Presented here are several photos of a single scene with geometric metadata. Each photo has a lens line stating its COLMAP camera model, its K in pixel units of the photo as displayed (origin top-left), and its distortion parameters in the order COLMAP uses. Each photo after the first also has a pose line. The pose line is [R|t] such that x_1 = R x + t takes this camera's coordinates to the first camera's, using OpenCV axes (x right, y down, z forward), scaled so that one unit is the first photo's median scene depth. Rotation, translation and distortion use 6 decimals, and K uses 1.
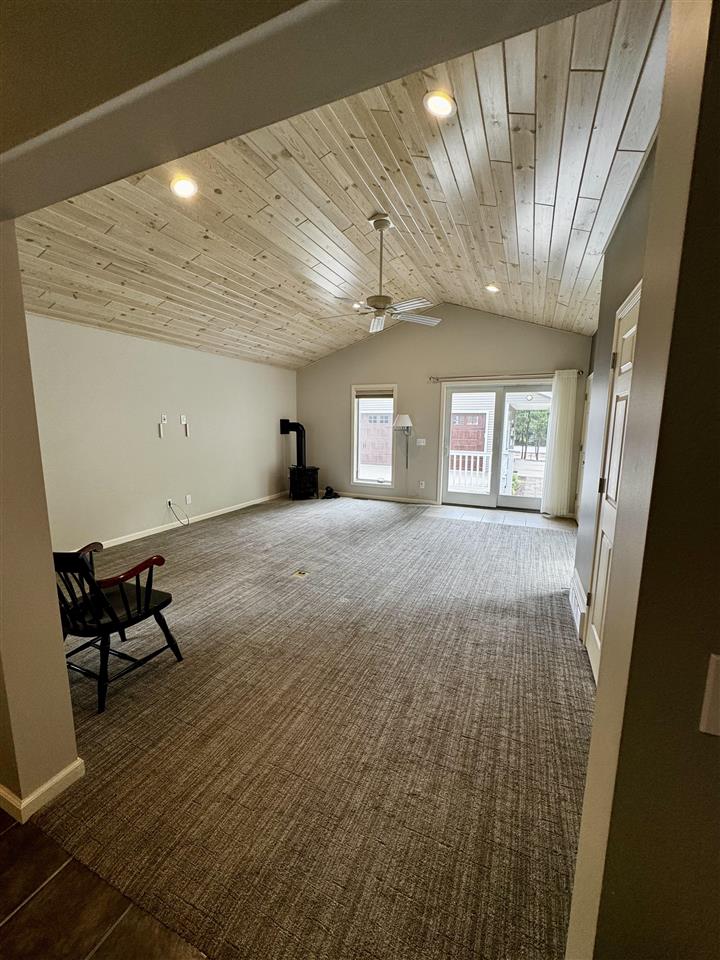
lens RADIAL K [[382.0, 0, 360.0], [0, 382.0, 480.0], [0, 0, 1]] dist [-0.002042, 0.000024]
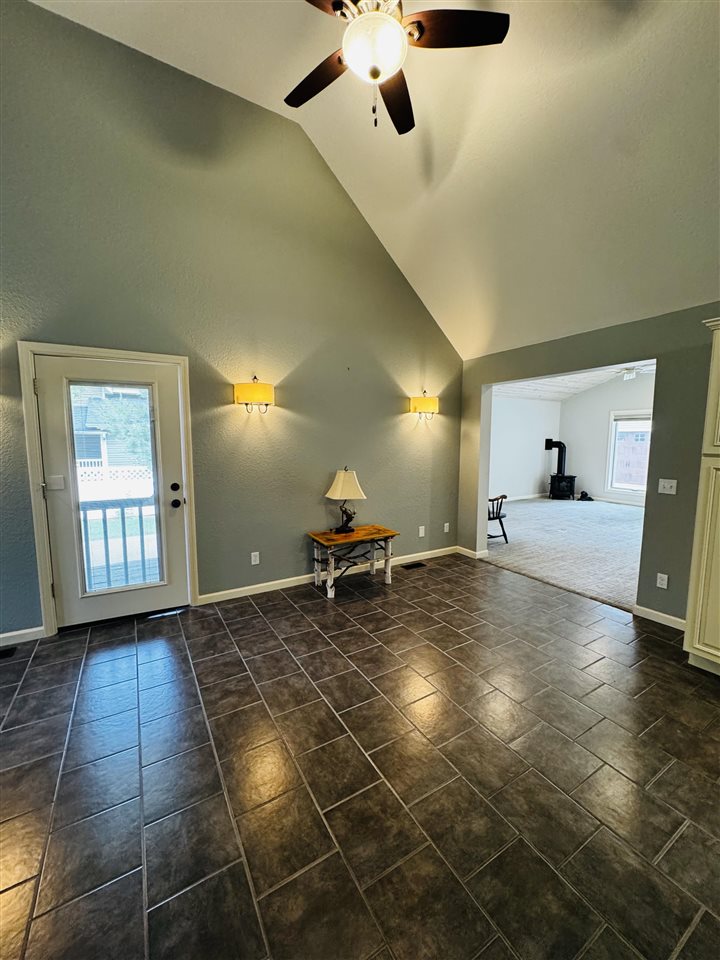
lens RADIAL K [[382.0, 0, 360.0], [0, 382.0, 480.0], [0, 0, 1]] dist [-0.002042, 0.000024]
pose [[0.817792, 0.053068, -0.573062, 0.037650], [-0.081470, 0.996387, -0.023992, 0.077294], [0.569719, 0.066308, 0.819161, -0.505603]]
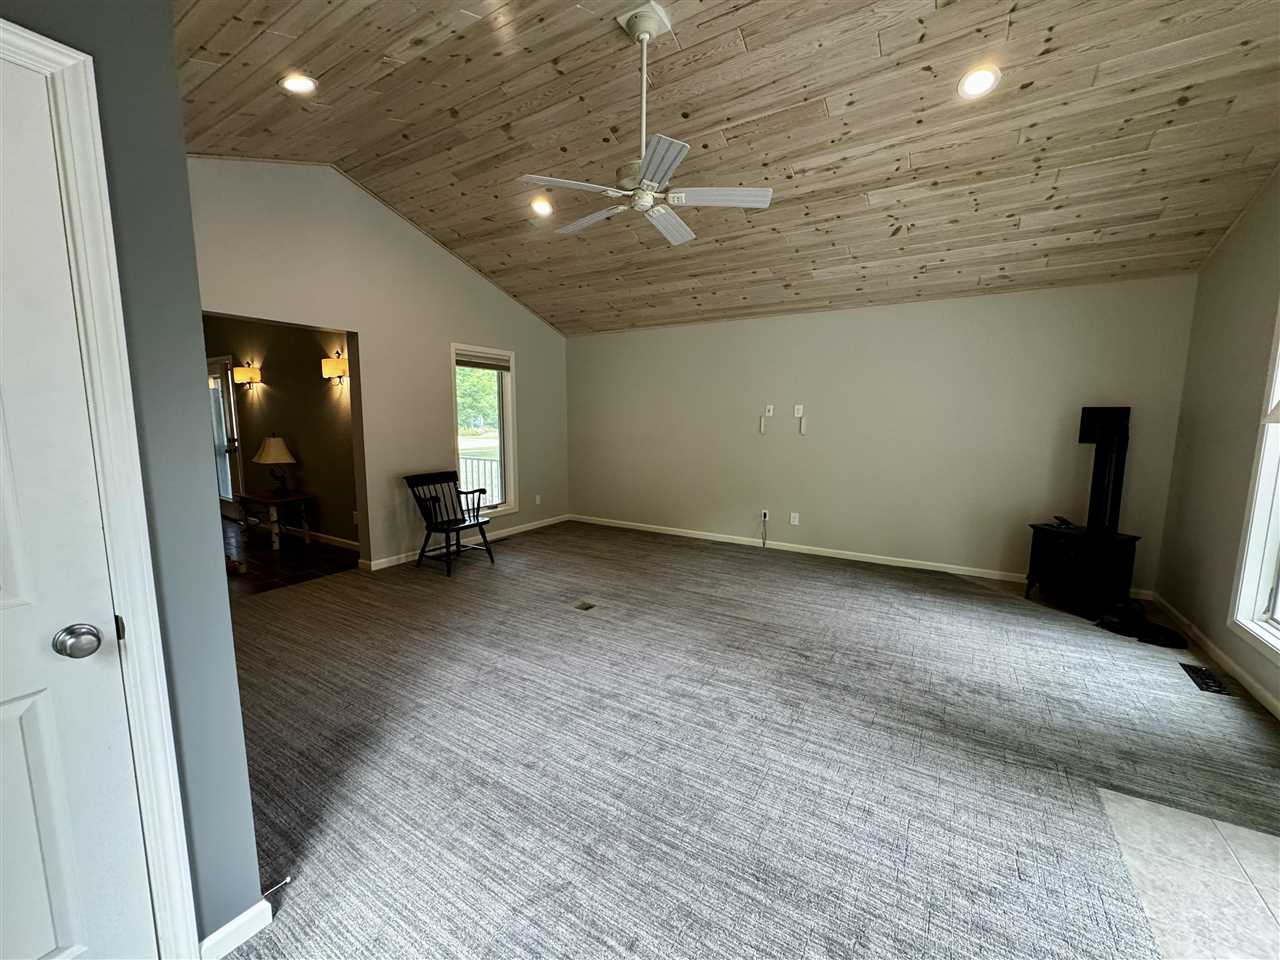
lens RADIAL K [[509.3, 0, 638.0], [0, 509.3, 483.0], [0, 0, 1]] dist [-0.002042, 0.000024]
pose [[-0.133754, 0.121645, -0.983520, 0.454269], [-0.153499, 0.977918, 0.141827, -0.090358], [0.979055, 0.169940, -0.112128, 0.657464]]
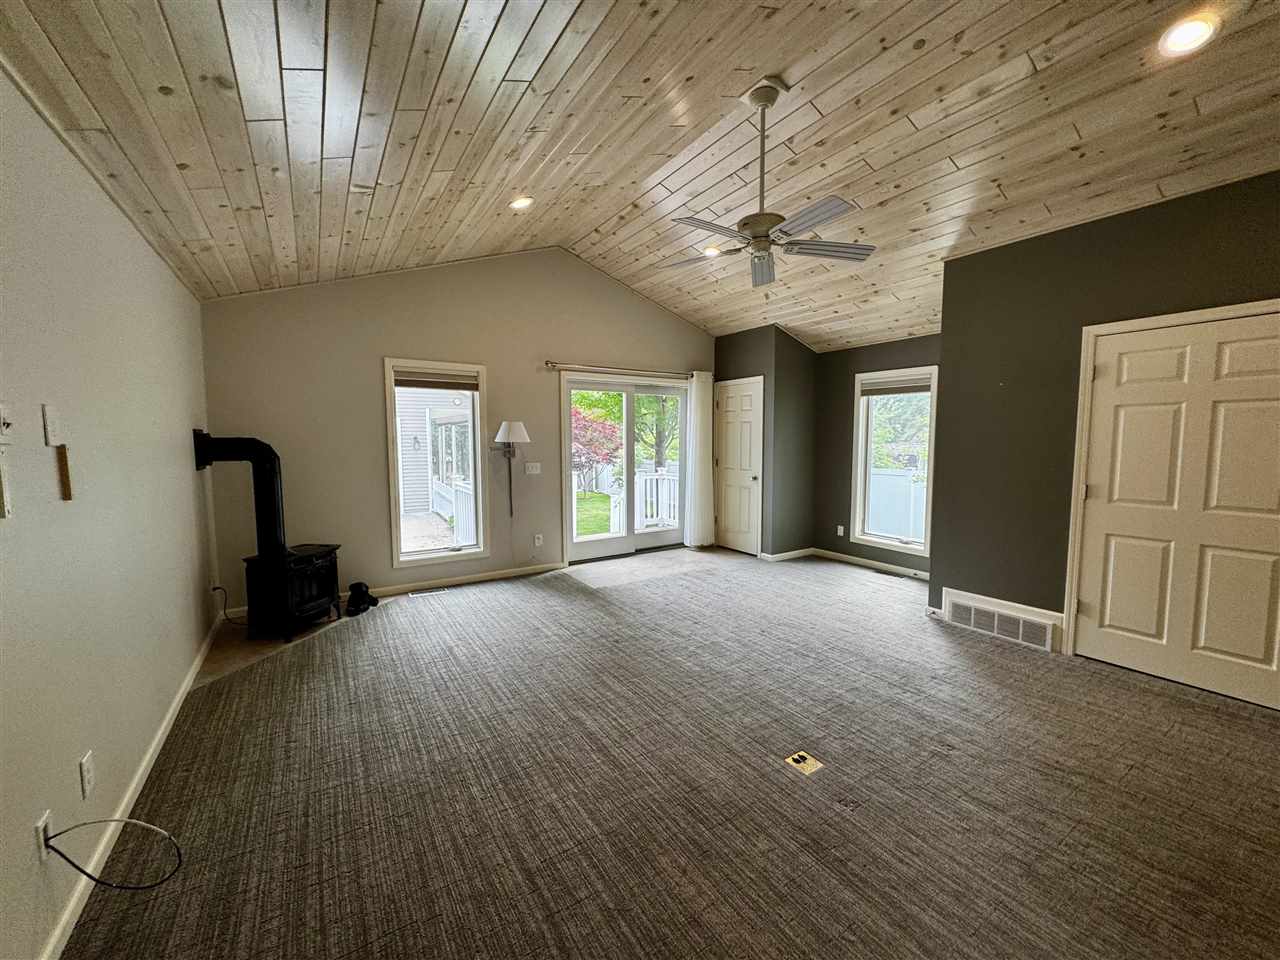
lens RADIAL K [[509.3, 0, 638.0], [0, 509.3, 483.0], [0, 0, 1]] dist [-0.002042, 0.000024]
pose [[0.548980, -0.085096, 0.831492, -0.417366], [0.131835, 0.991167, 0.014395, -0.068189], [-0.825373, 0.101717, 0.555350, 0.441645]]
